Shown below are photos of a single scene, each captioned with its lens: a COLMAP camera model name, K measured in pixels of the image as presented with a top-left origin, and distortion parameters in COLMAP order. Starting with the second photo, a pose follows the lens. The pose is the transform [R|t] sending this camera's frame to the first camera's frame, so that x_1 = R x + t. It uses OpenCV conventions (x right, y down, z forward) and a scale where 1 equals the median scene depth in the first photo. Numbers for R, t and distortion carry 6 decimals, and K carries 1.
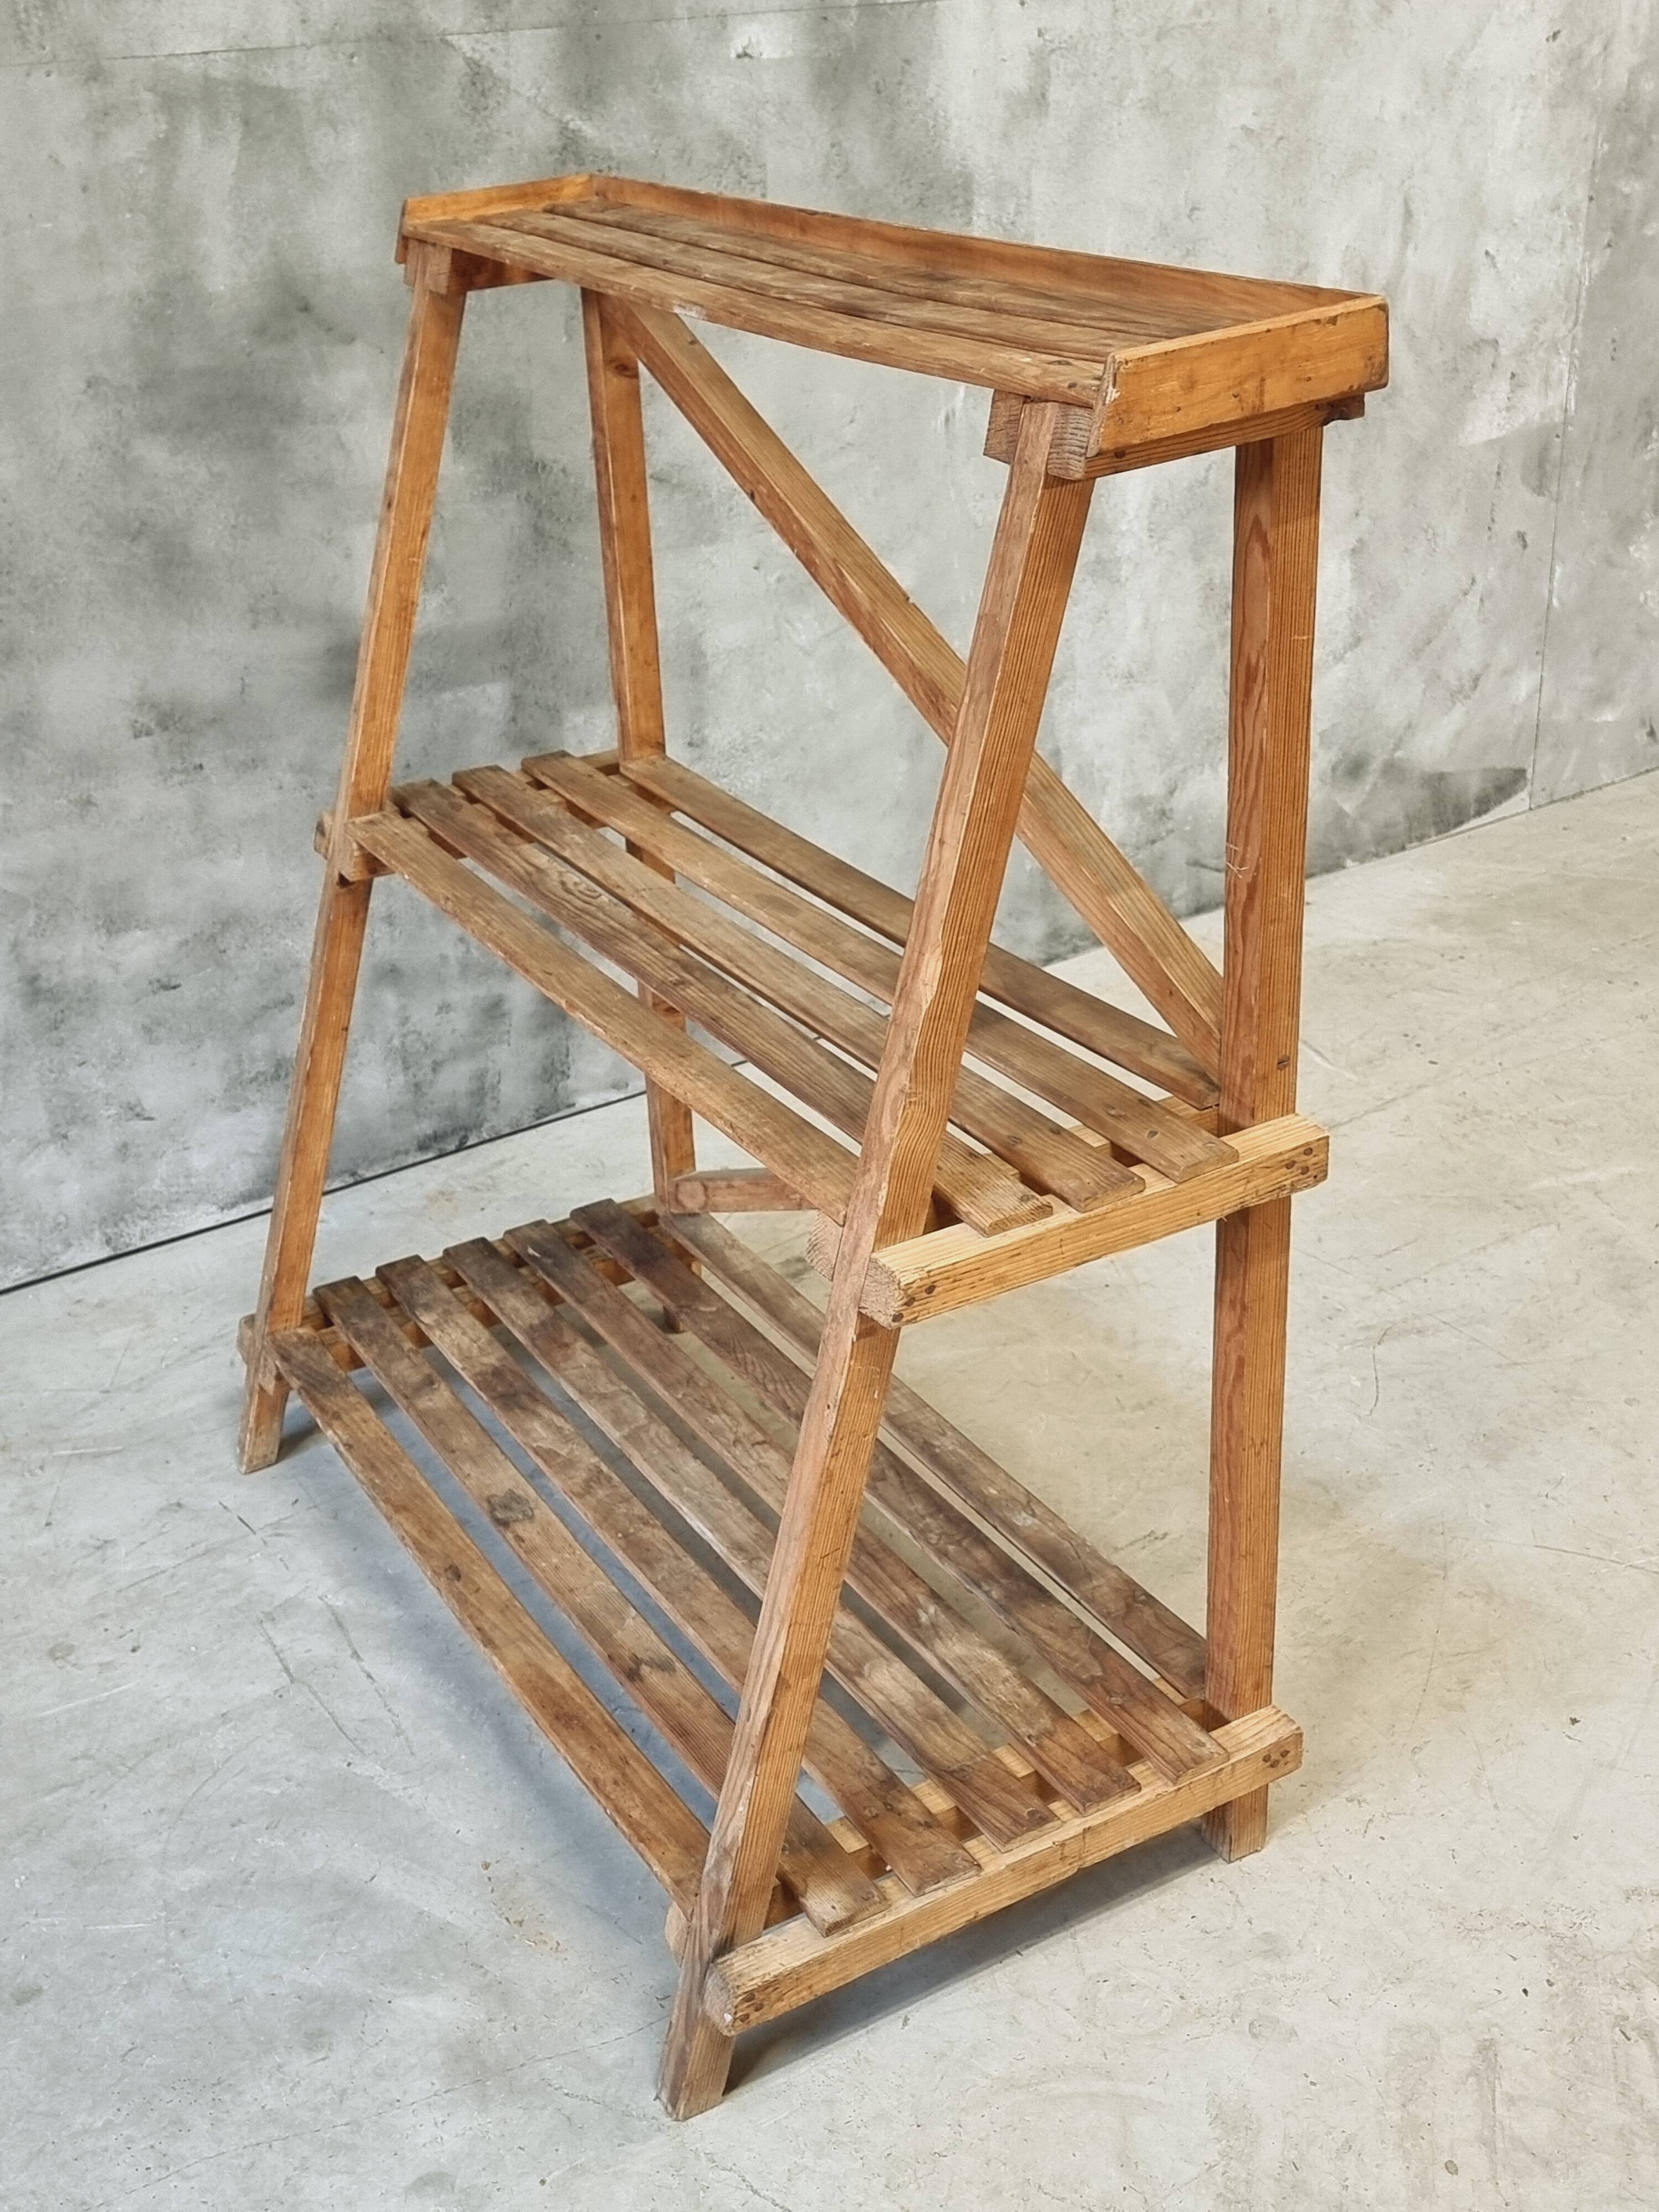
lens RADIAL K [[2520.9, 0, 799.1], [0, 2520.9, 1156.0], [0, 0, 1]] dist [0.072877, 0.000000]
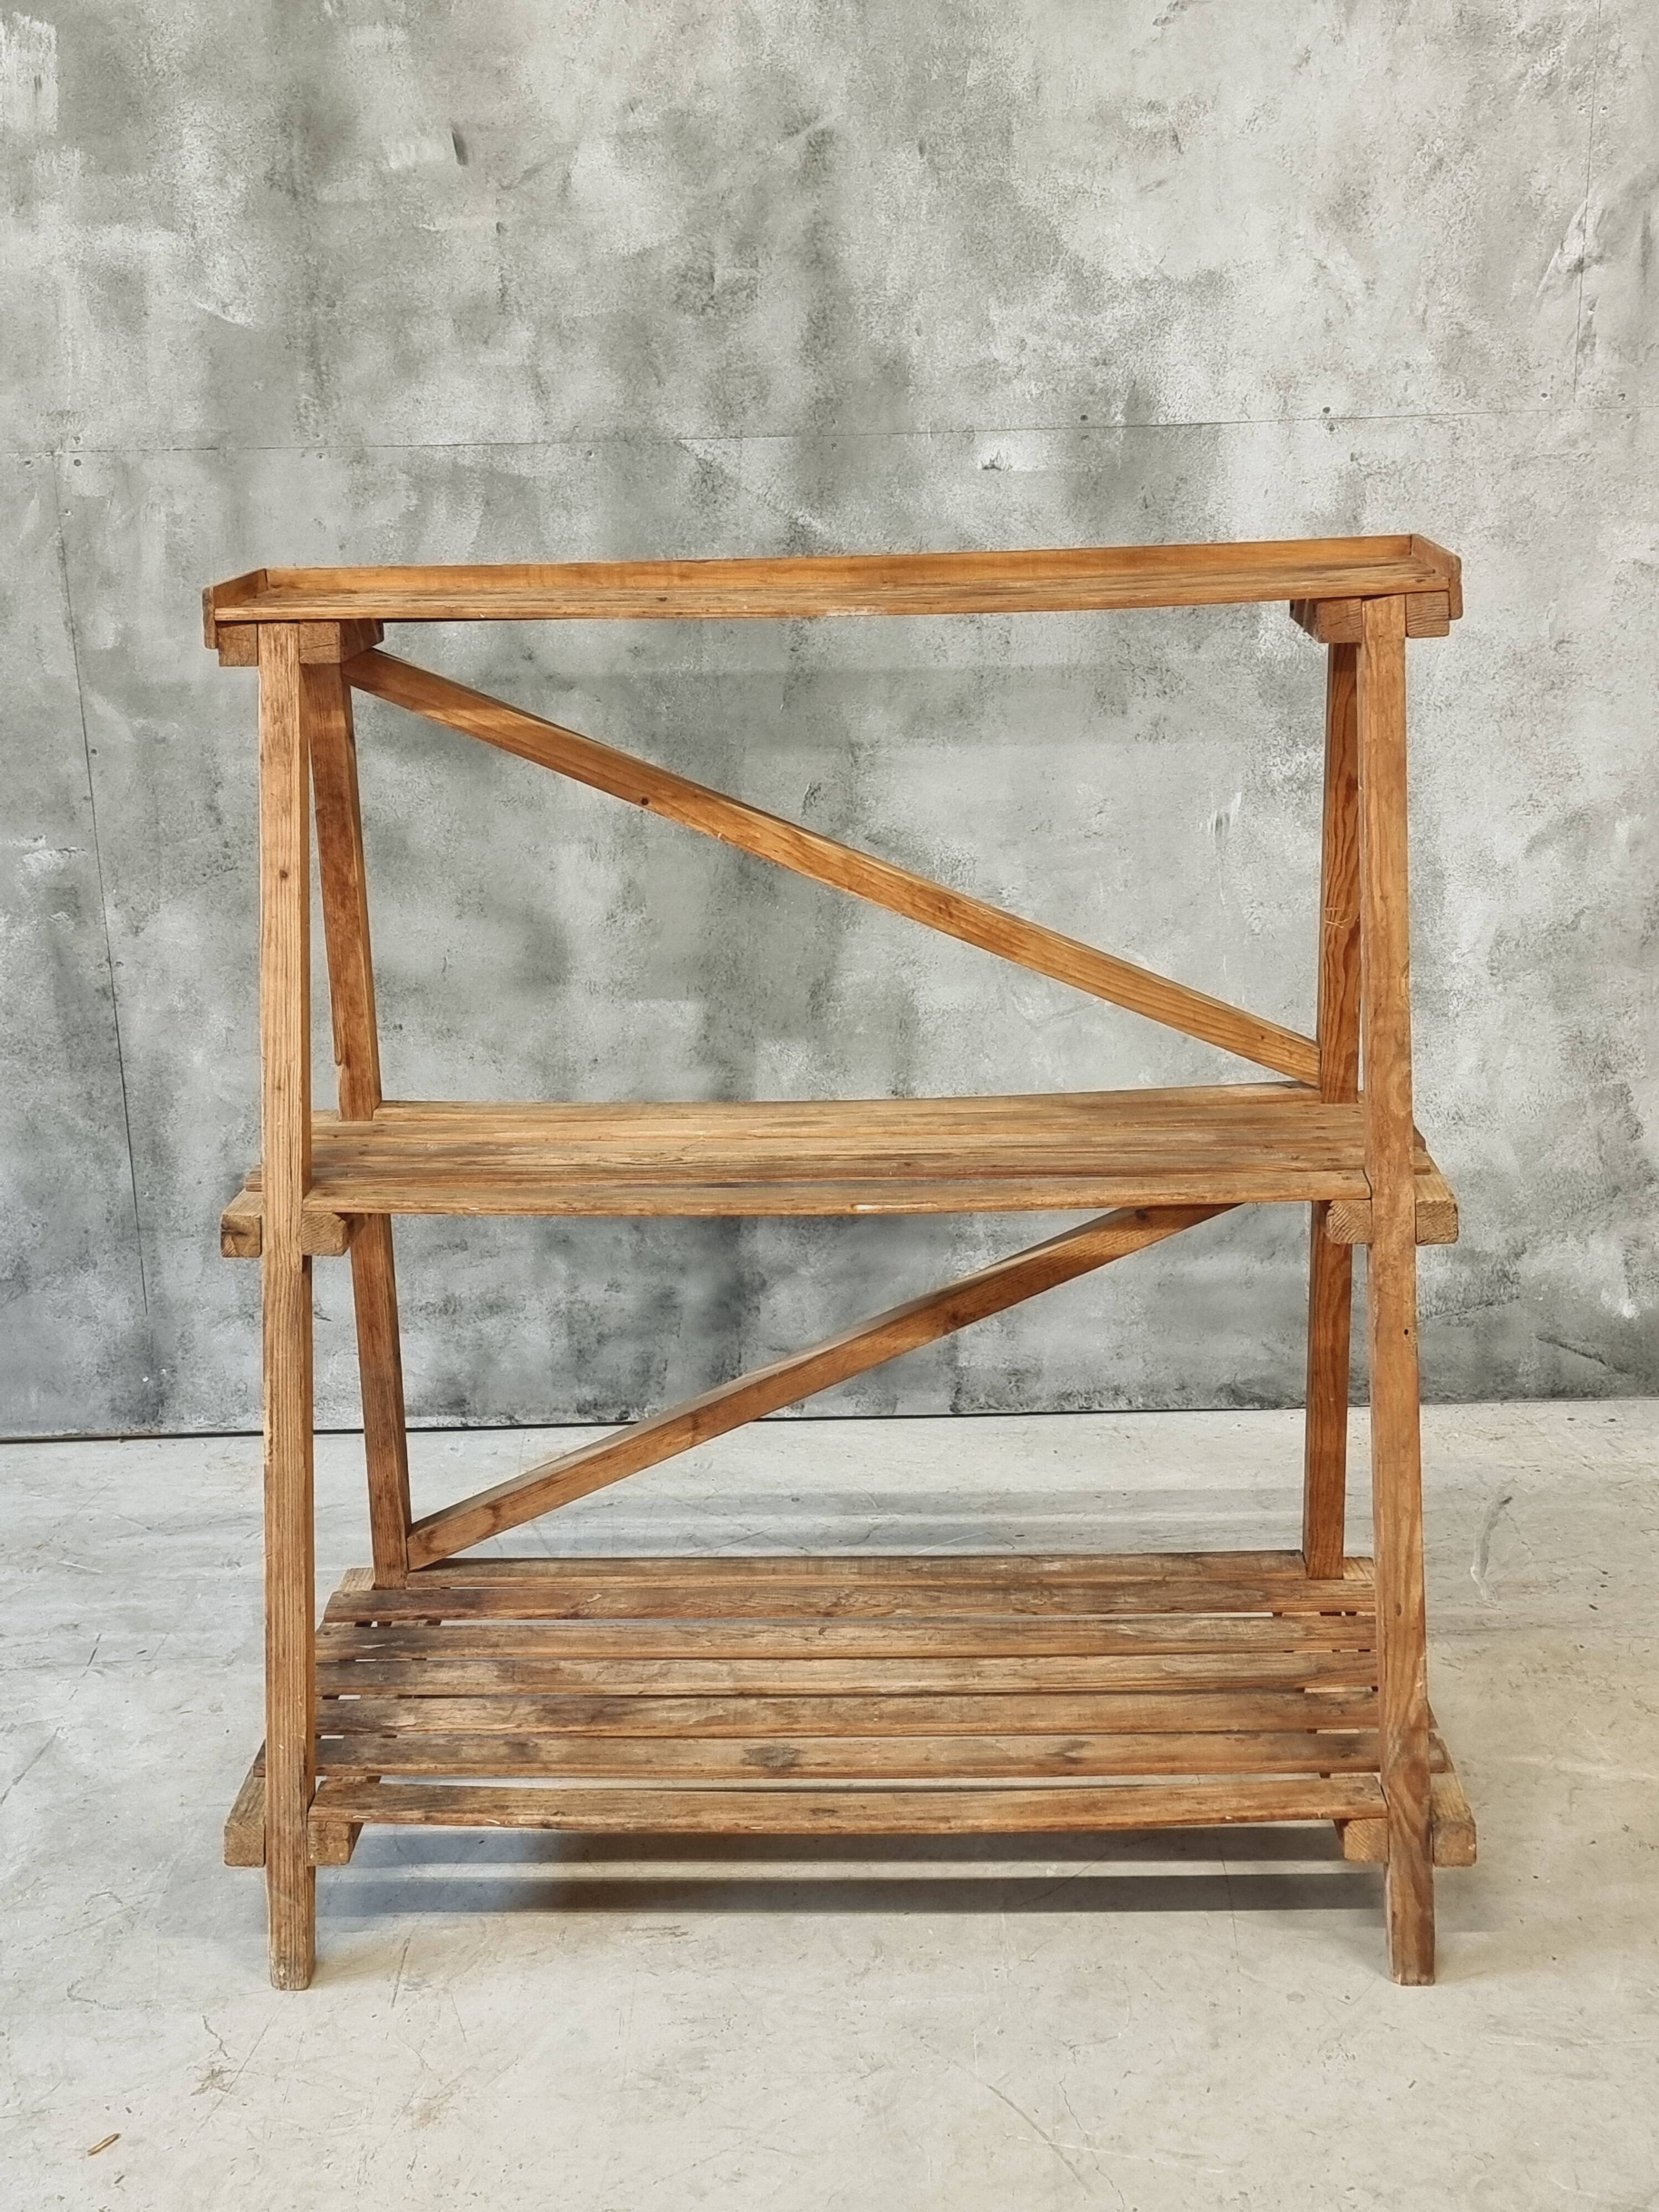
lens RADIAL K [[2520.9, 0, 802.4], [0, 2520.9, 1139.3], [0, 0, 1]] dist [0.072877, 0.000000]
pose [[0.824522, 0.178033, -0.537092, 0.519061], [-0.257205, 0.963403, -0.075506, -0.062112], [0.503993, 0.200399, 0.840138, 0.131840]]
